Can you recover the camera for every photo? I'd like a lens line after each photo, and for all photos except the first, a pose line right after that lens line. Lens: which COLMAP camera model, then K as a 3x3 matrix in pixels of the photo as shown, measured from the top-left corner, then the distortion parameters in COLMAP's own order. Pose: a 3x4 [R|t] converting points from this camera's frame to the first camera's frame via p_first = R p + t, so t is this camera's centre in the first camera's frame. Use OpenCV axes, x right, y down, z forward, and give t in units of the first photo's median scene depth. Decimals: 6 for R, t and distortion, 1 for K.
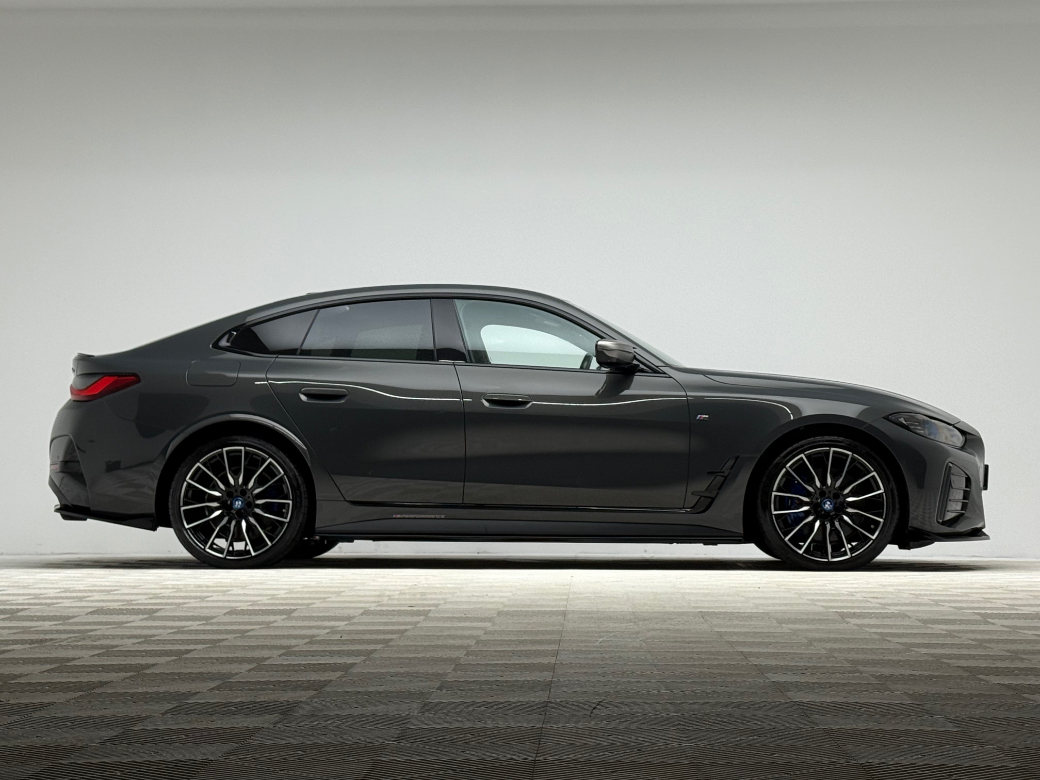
lens RADIAL K [[2083.5, 0, 519.3], [0, 2083.5, 392.0], [0, 0, 1]] dist [0.173547, 0.000000]
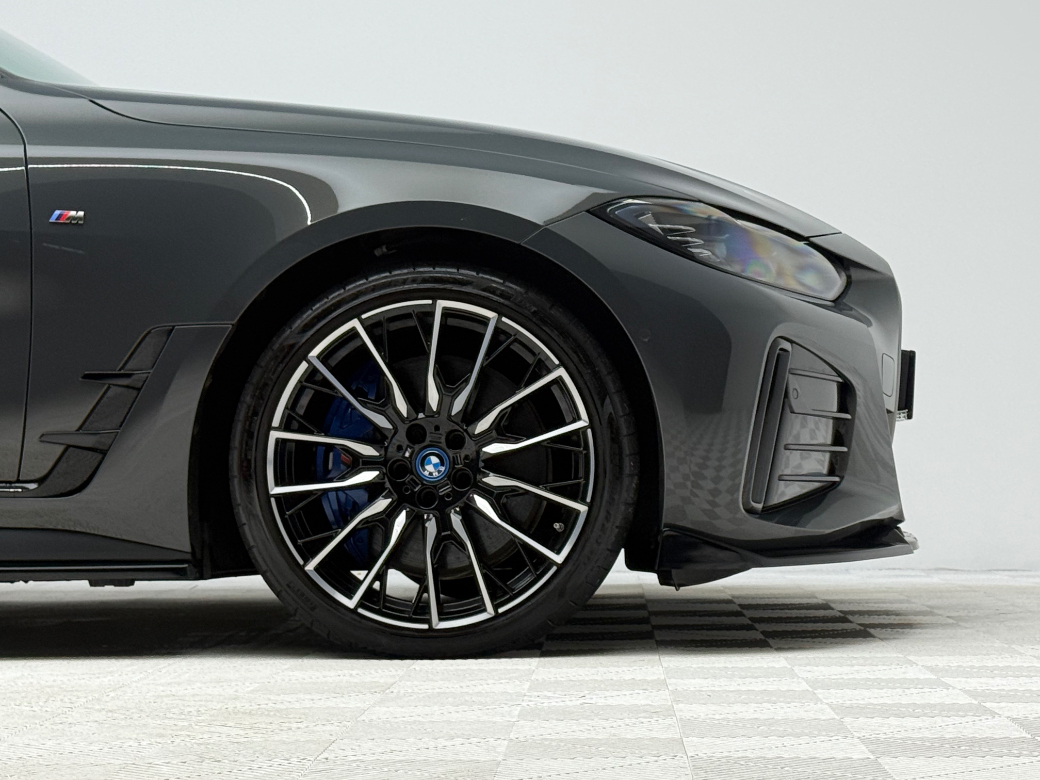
lens RADIAL K [[2368.2, 0, 519.8], [0, 2368.2, 386.7], [0, 0, 1]] dist [0.012205, 0.000000]
pose [[0.999706, -0.013083, -0.020391, 0.170280], [0.013514, 0.999684, 0.021178, 0.032783], [0.020108, -0.021447, 0.999568, 0.609333]]
